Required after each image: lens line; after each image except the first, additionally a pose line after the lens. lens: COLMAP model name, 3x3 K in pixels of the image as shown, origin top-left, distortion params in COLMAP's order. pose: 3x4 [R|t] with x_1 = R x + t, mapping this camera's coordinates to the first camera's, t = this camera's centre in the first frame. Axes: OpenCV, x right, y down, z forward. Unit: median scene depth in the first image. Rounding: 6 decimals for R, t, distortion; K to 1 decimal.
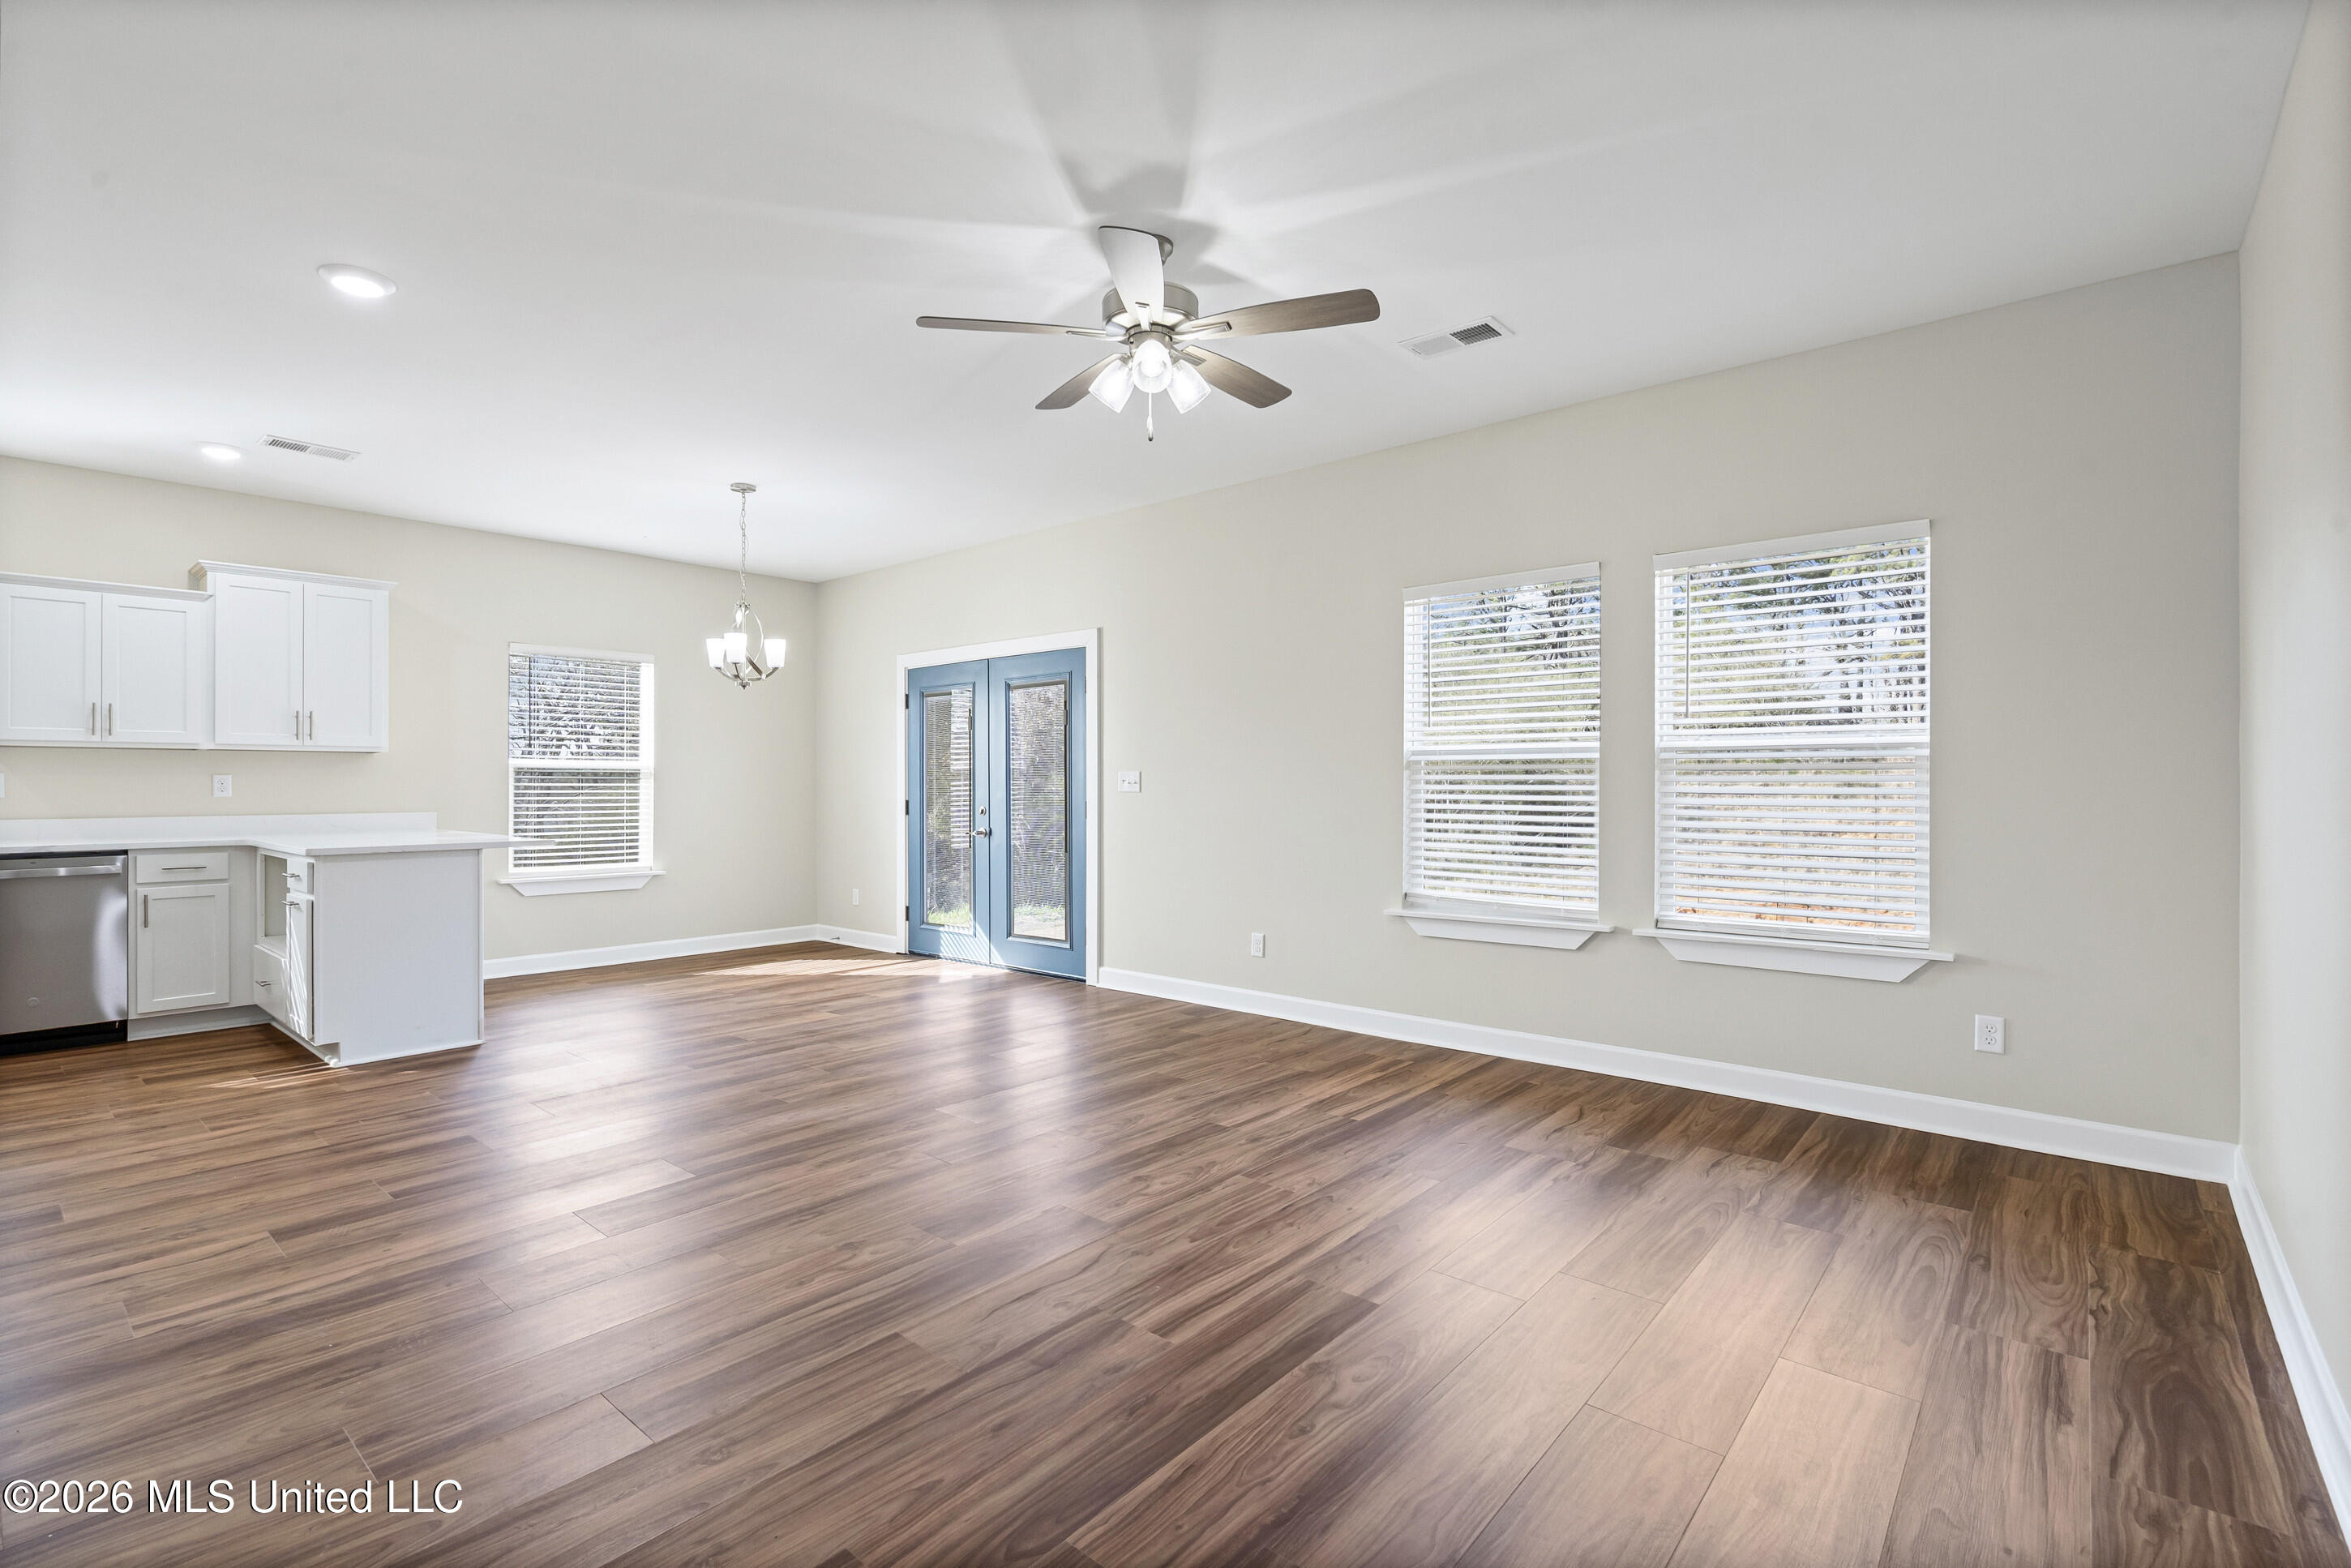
lens RADIAL K [[1060.0, 0, 1145.1], [0, 1060.0, 780.4], [0, 0, 1]] dist [-0.000052, 0.000212]
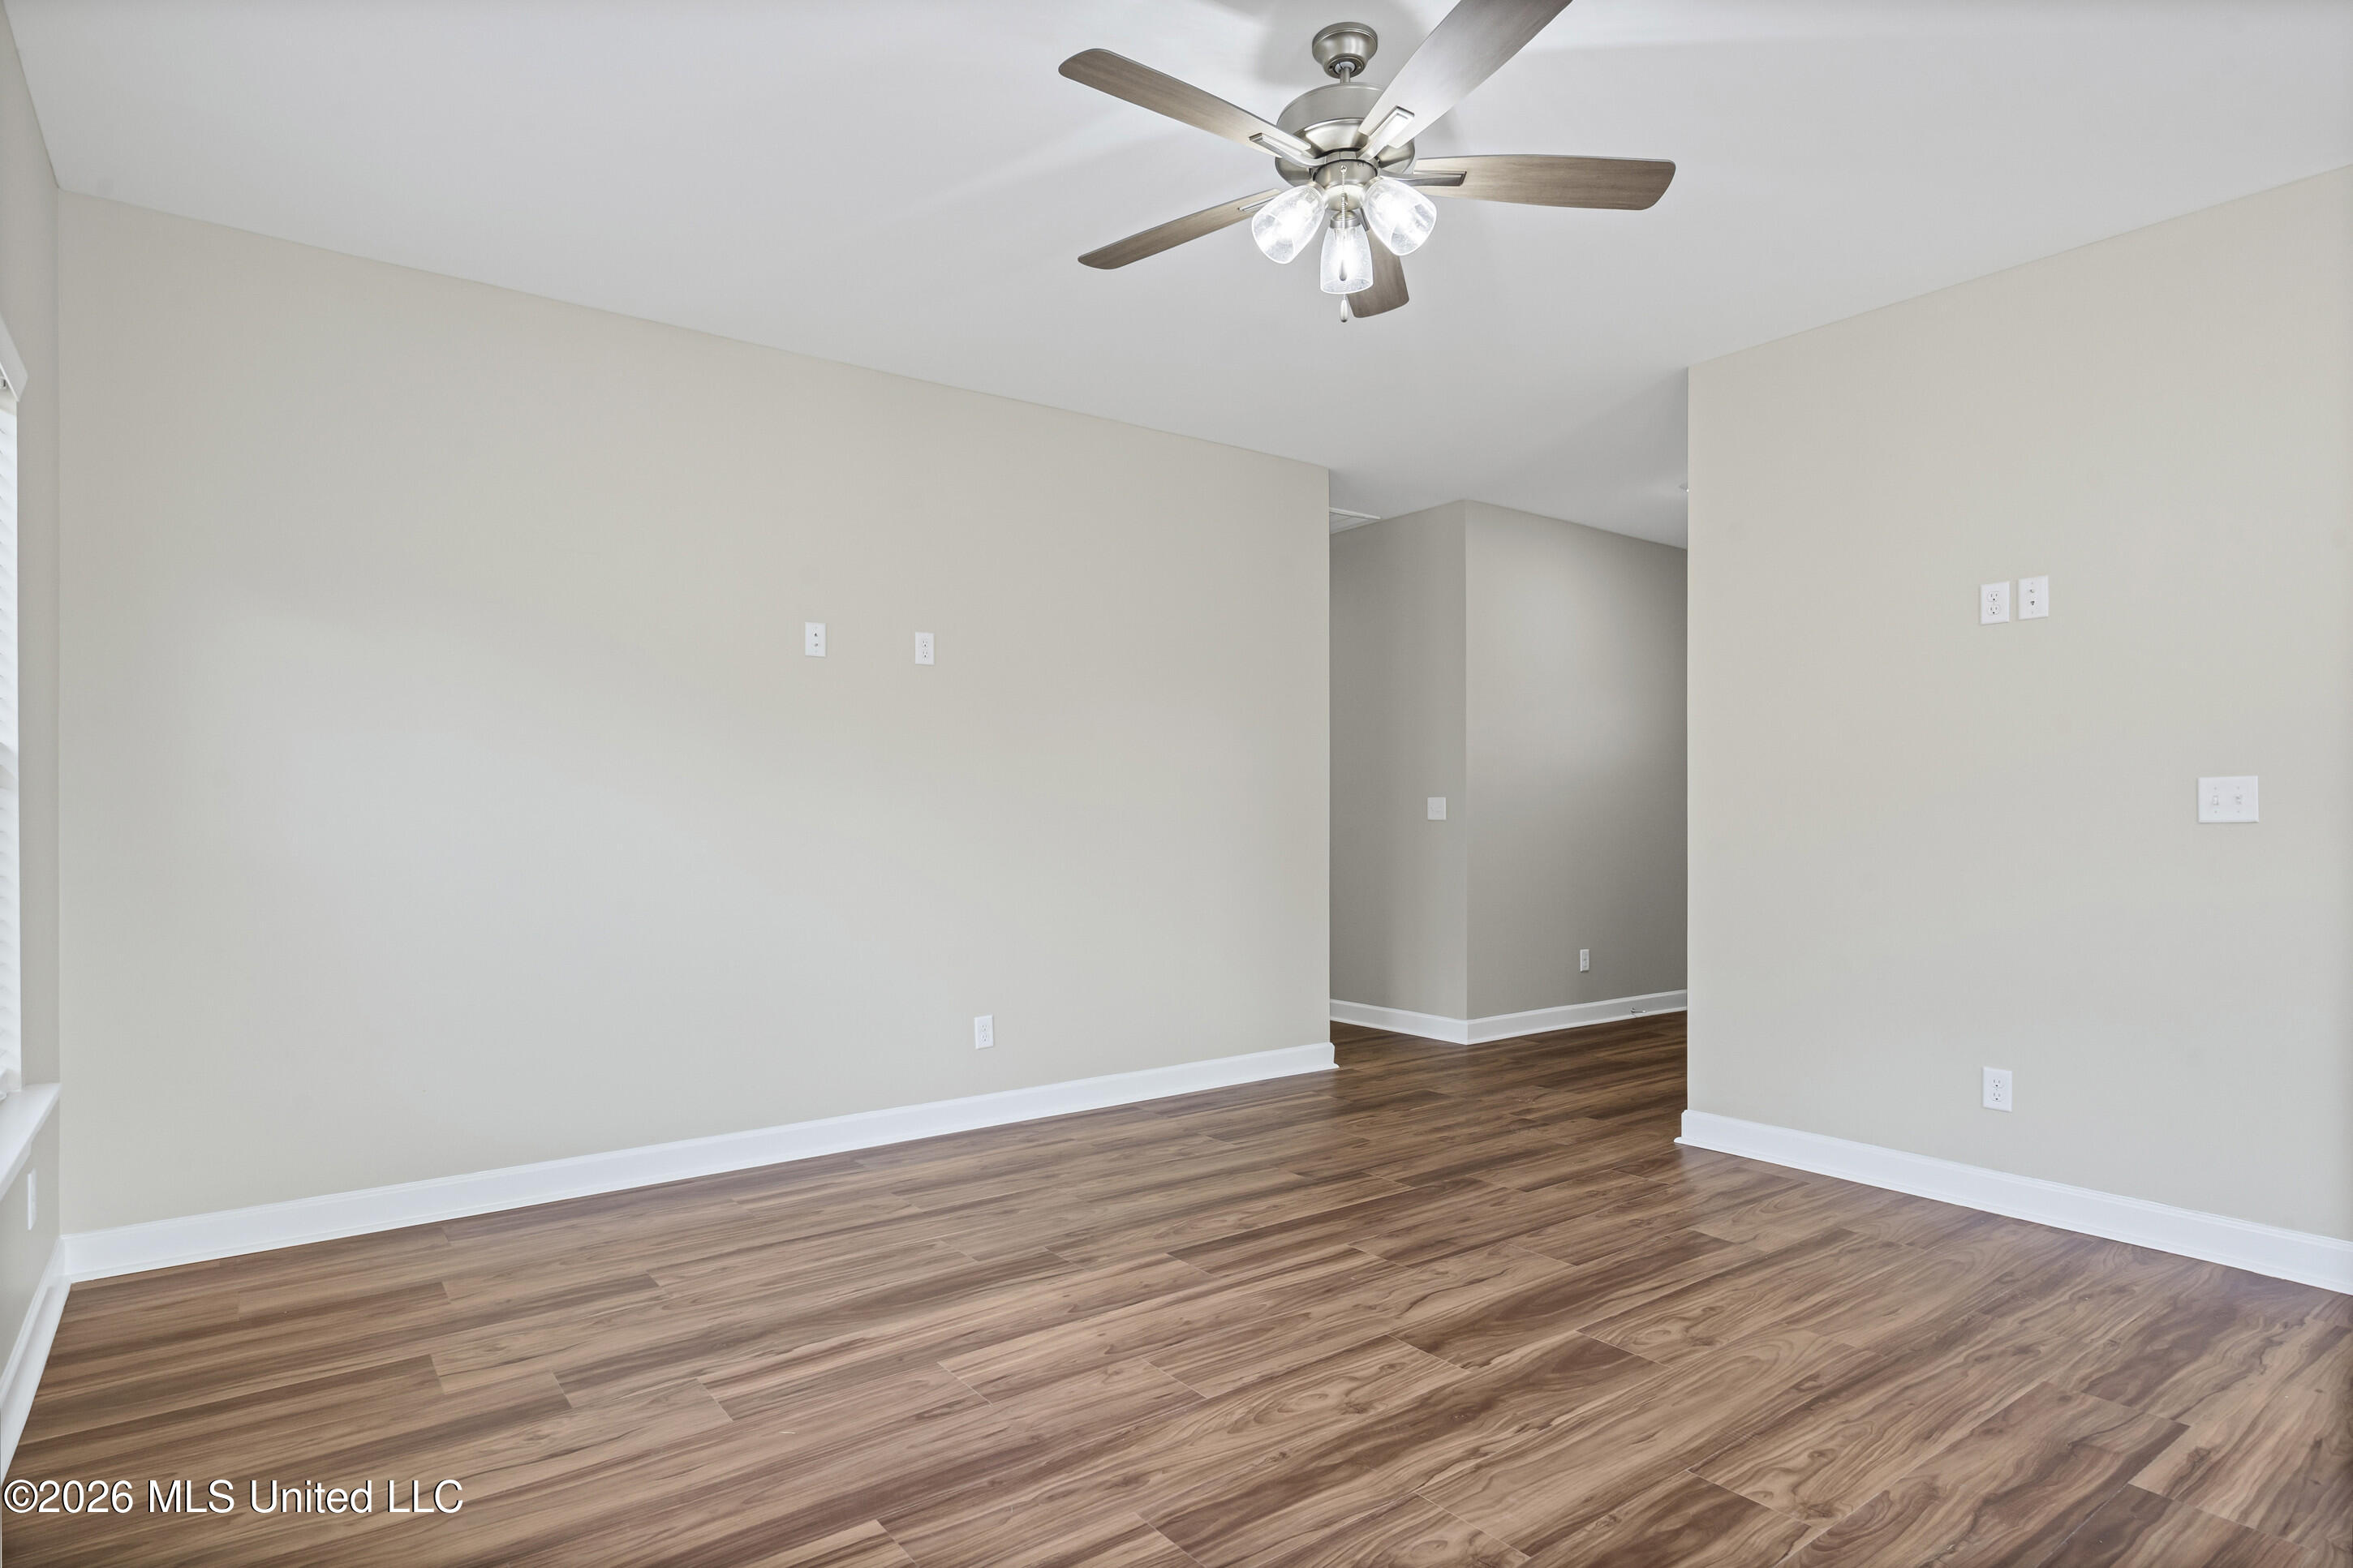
lens RADIAL K [[1260.0, 0, 1163.3], [0, 1260.0, 796.1], [0, 0, 1]] dist [0.002926, 0.002862]
pose [[-0.980193, 0.004369, 0.197999, -0.041511], [0.000016, 0.999758, -0.021982, 0.012273], [-0.198047, -0.021543, -0.979956, 1.739674]]
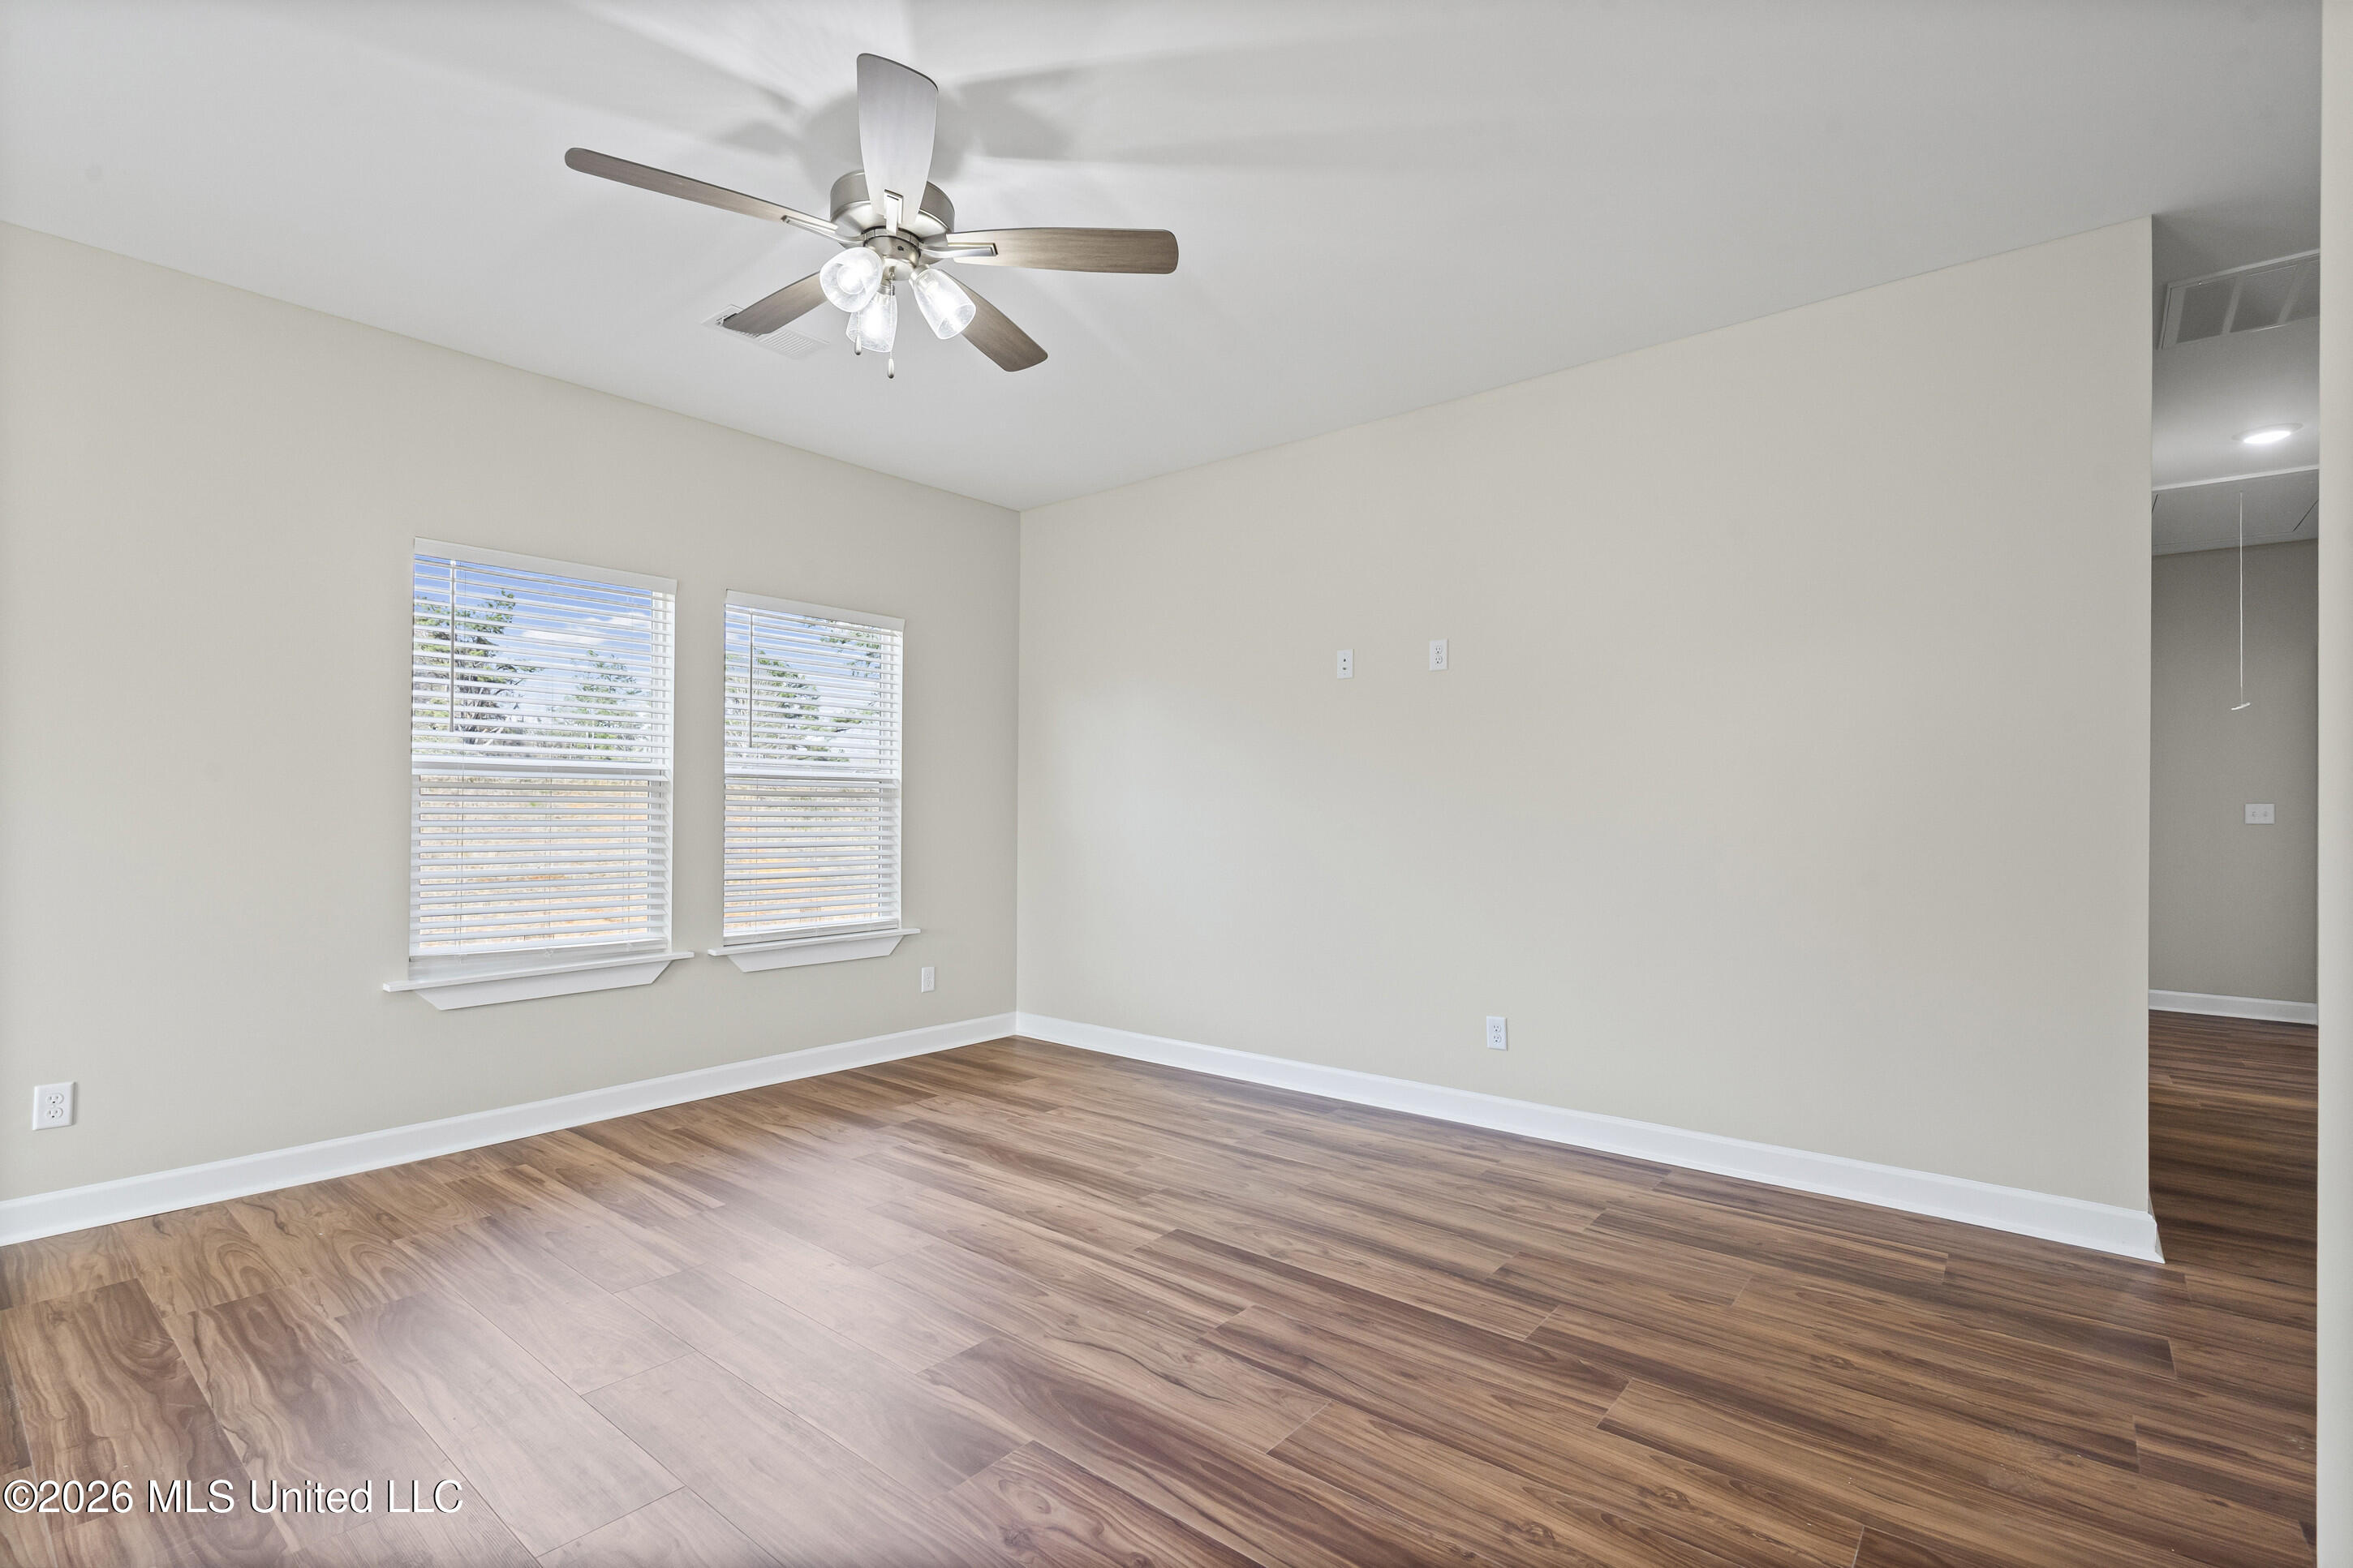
lens RADIAL K [[1076.9, 0, 1159.1], [0, 1076.9, 807.7], [0, 0, 1]] dist [-0.002595, 0.000107]
pose [[-0.027202, 0.003140, 0.999625, -0.761182], [-0.008626, 0.999957, -0.003375, 0.003462], [-0.999593, -0.008714, -0.027173, 0.772154]]
